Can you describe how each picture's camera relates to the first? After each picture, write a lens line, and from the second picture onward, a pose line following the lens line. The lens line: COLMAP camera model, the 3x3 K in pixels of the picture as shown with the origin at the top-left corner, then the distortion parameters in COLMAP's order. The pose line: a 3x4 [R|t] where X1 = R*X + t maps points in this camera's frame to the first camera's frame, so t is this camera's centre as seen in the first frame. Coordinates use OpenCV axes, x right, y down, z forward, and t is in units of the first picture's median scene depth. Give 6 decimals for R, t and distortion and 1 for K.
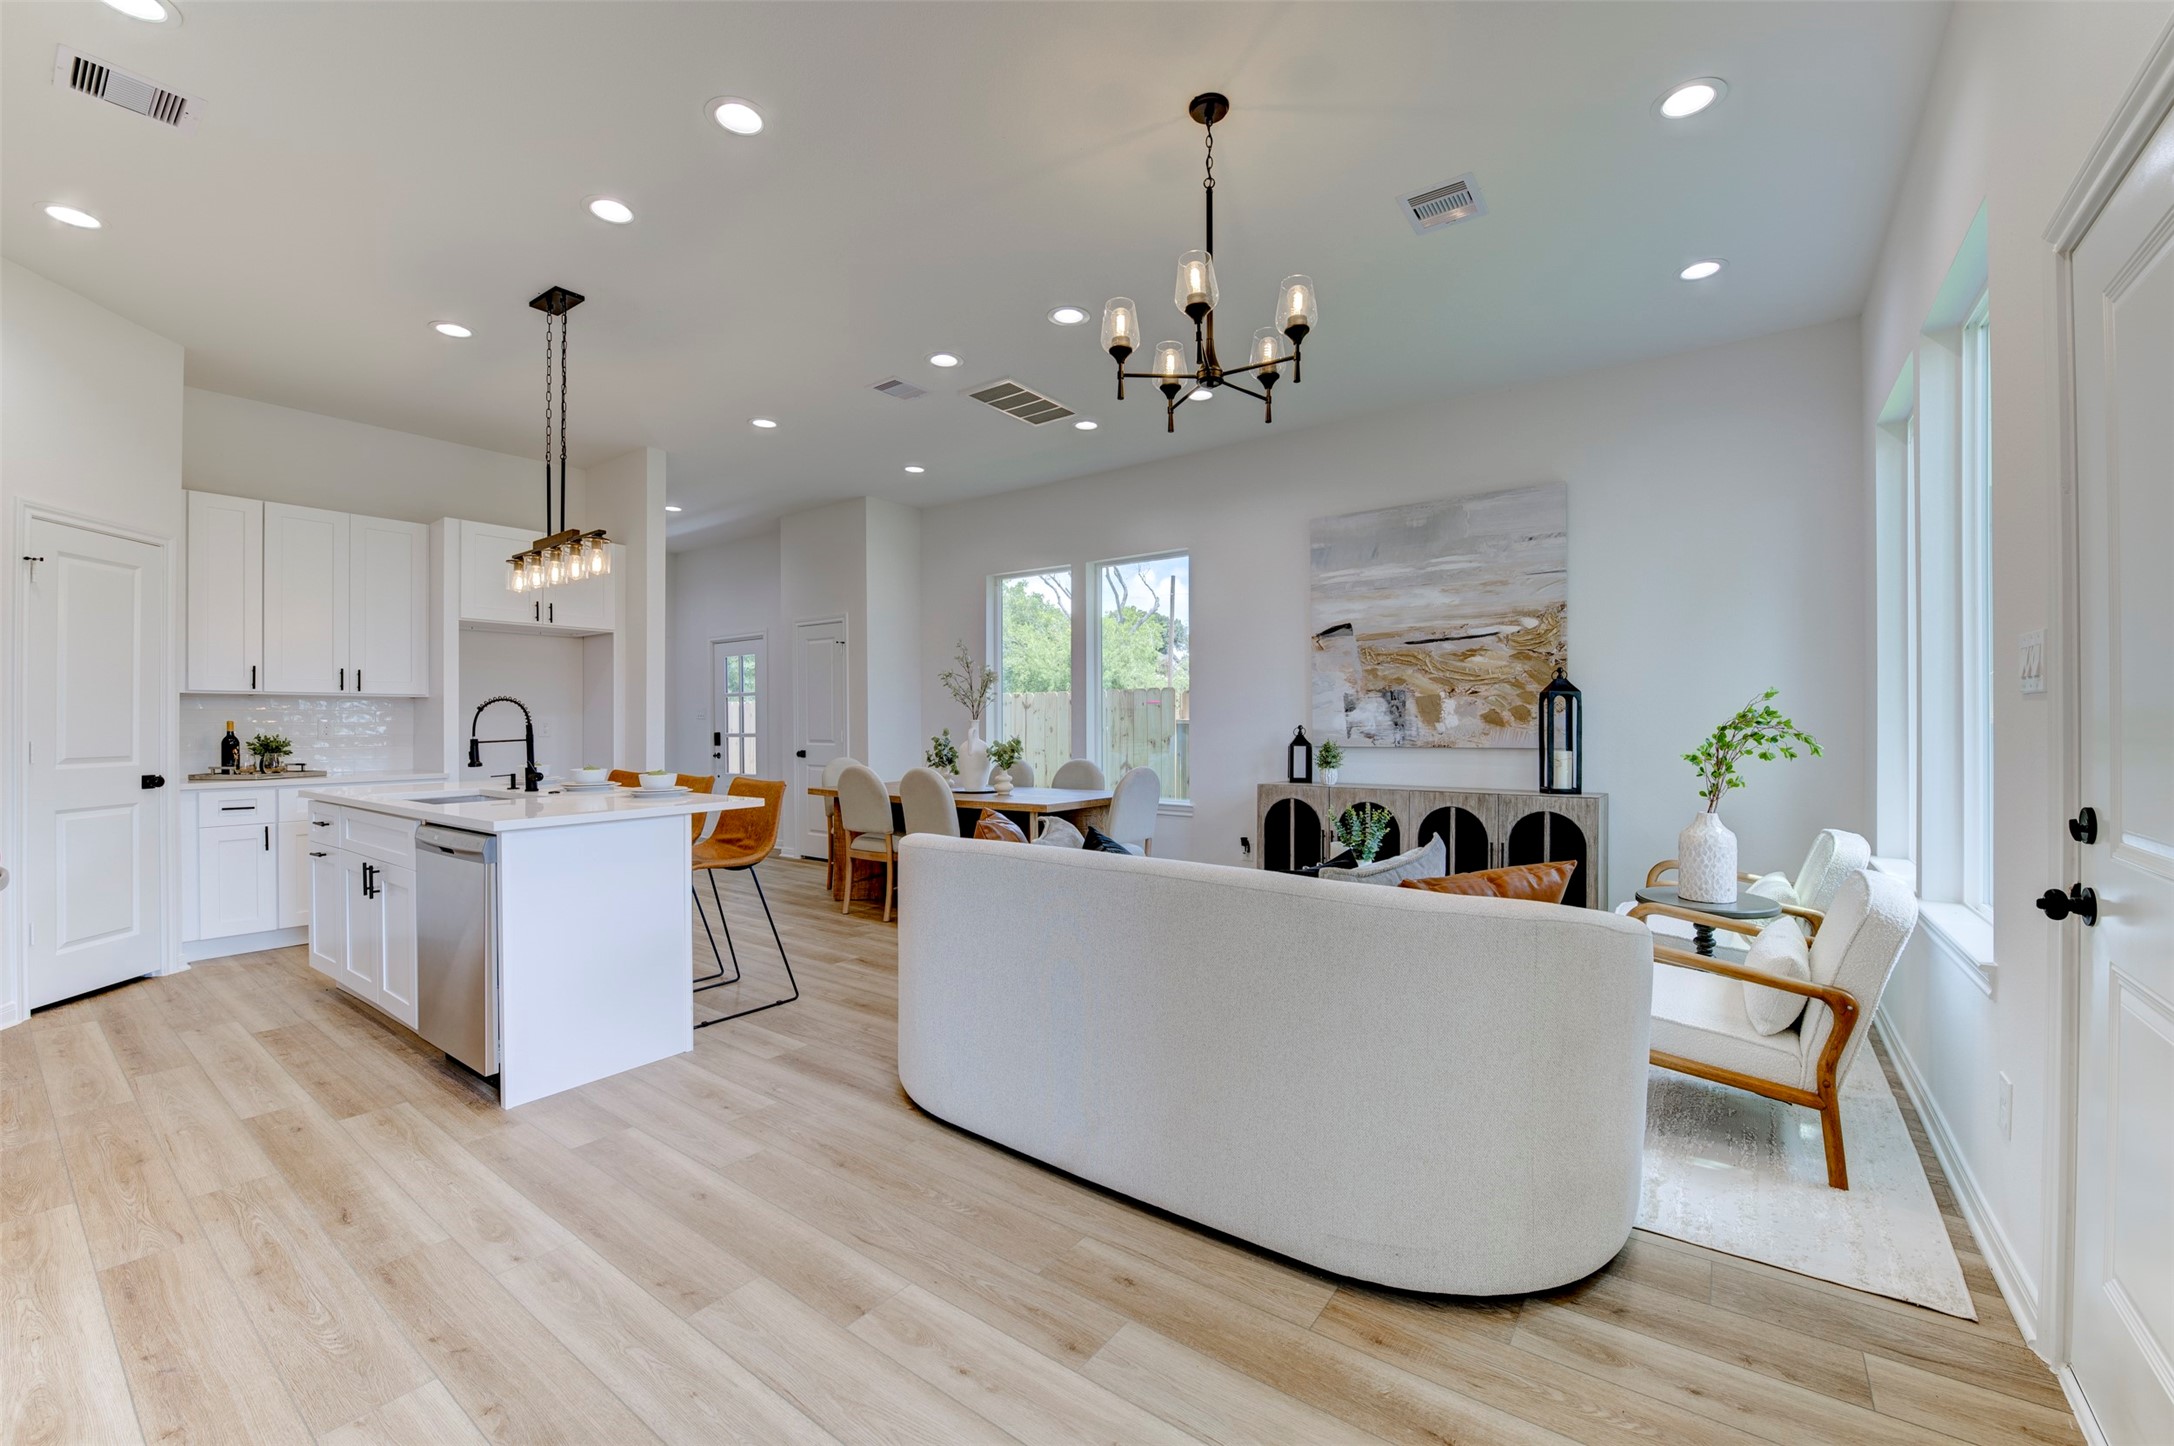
lens RADIAL K [[872.5, 0, 1090.6], [0, 872.5, 723.7], [0, 0, 1]] dist [-0.018353, -0.001095]
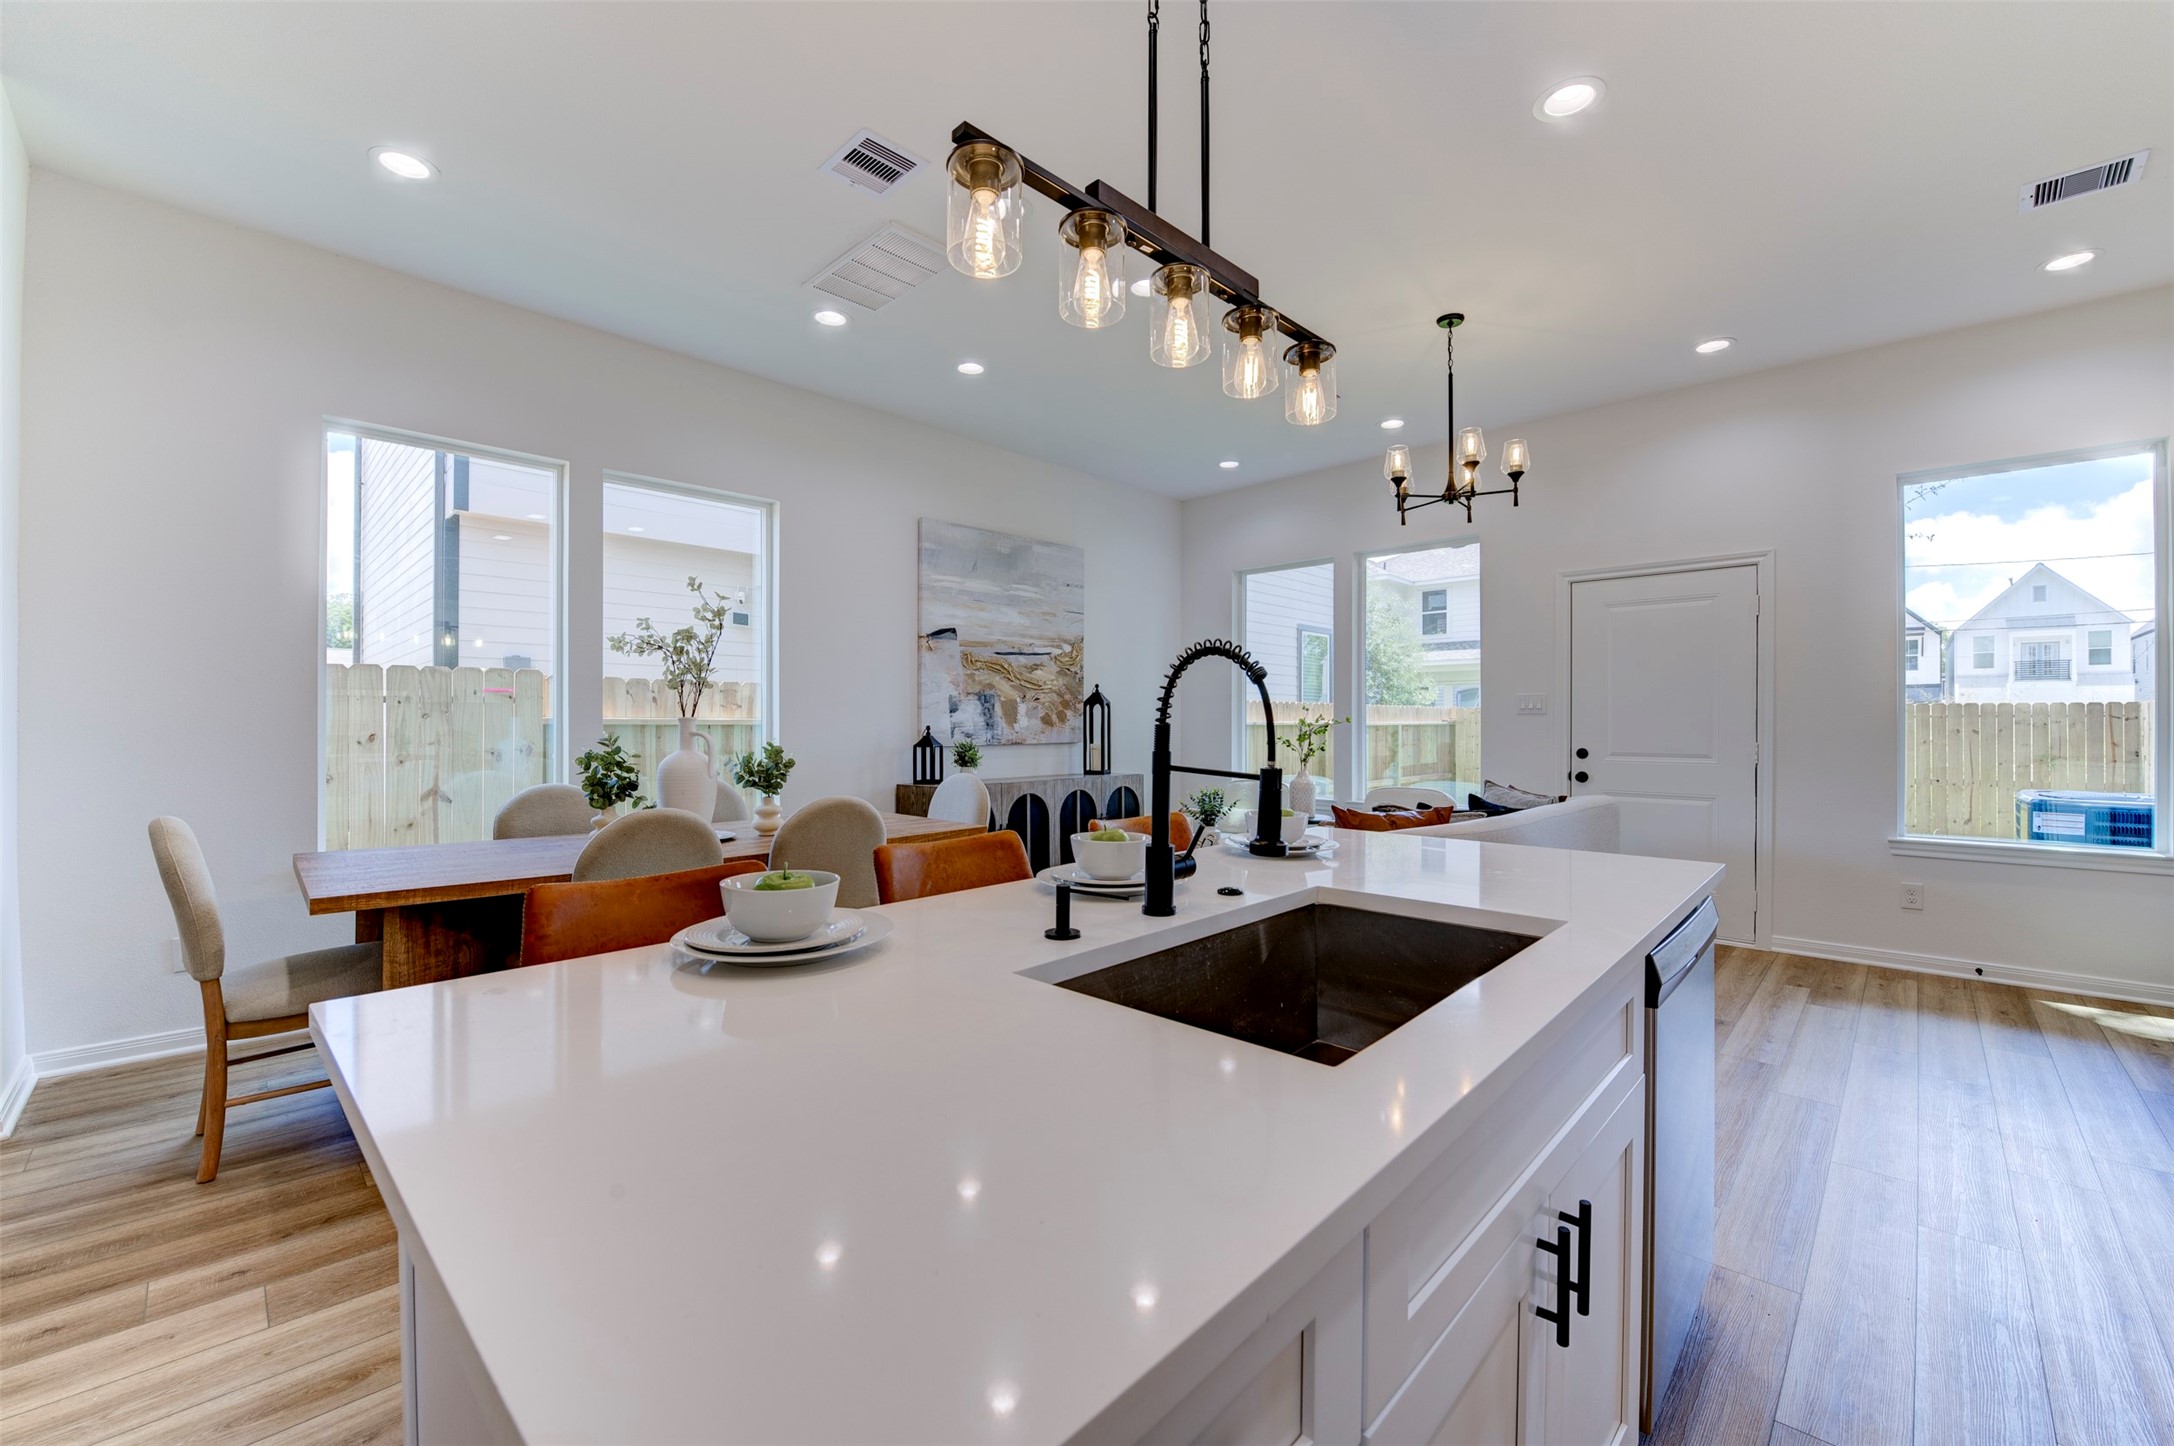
lens RADIAL K [[867.2, 0, 1089.2], [0, 867.2, 723.6], [0, 0, 1]] dist [-0.017314, -0.001244]
pose [[0.134595, 0.001706, 0.990899, -0.782221], [0.000013, 0.999999, -0.001724, 0.001181], [-0.990901, 0.000245, 0.134595, 0.768027]]
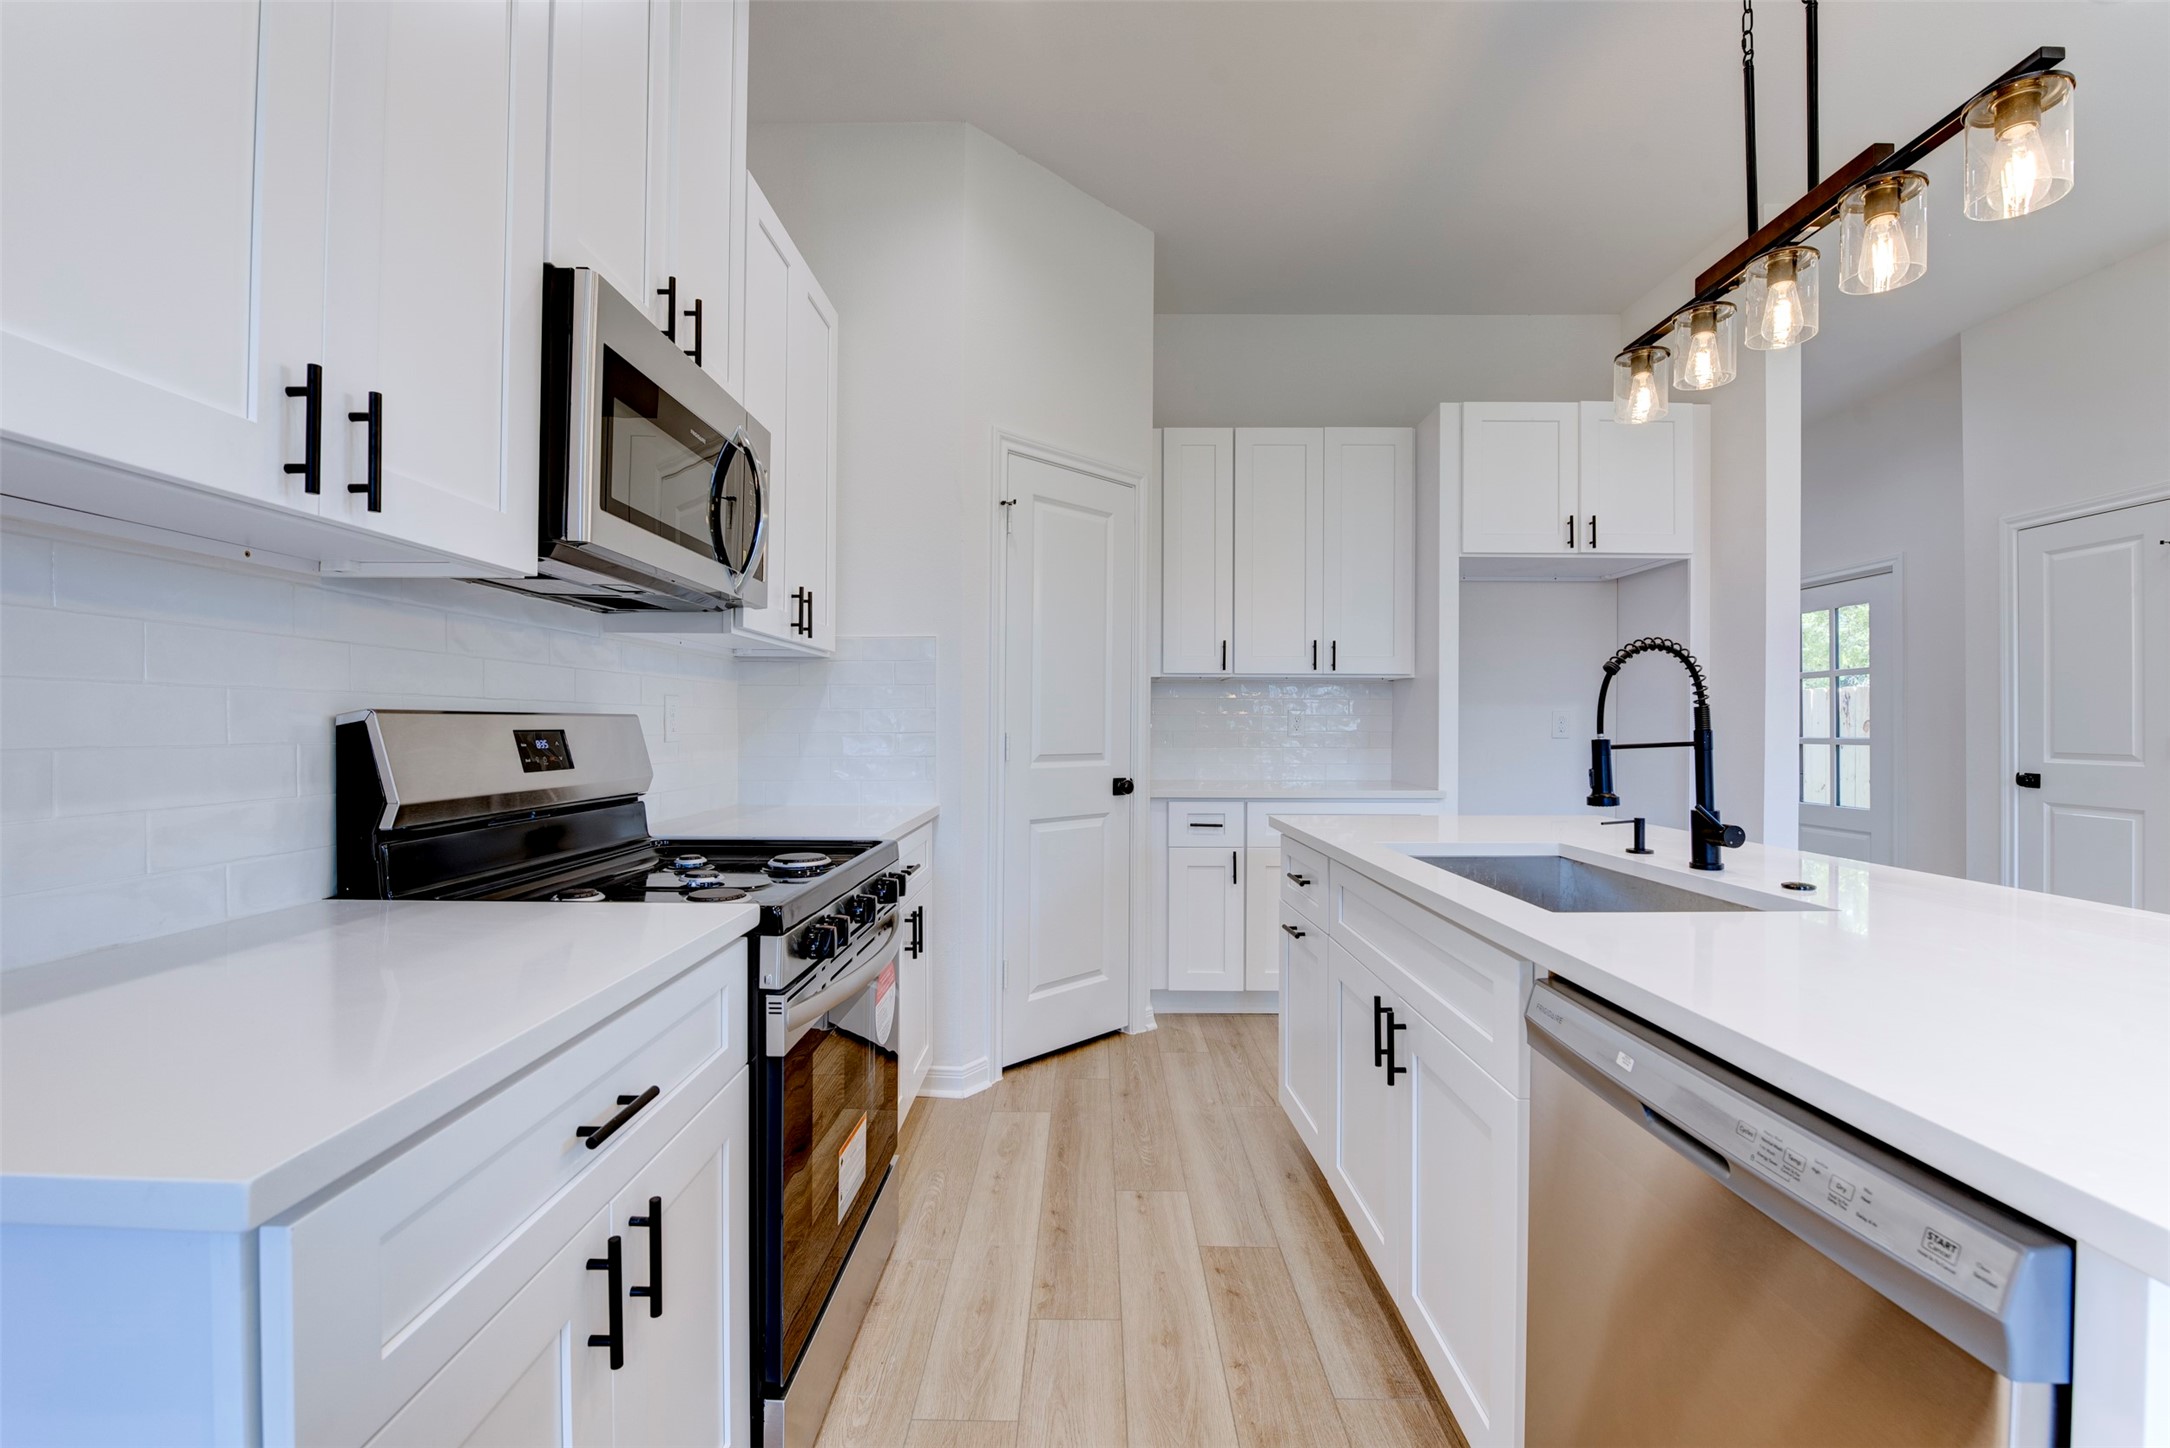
lens RADIAL K [[911.4, 0, 1083.1], [0, 911.4, 724.7], [0, 0, 1]] dist [-0.009195, -0.005525]
pose [[0.586939, 0.004216, -0.809620, -0.368976], [-0.005961, 0.999982, 0.000887, 0.008612], [0.809609, 0.004305, 0.586954, 0.396671]]
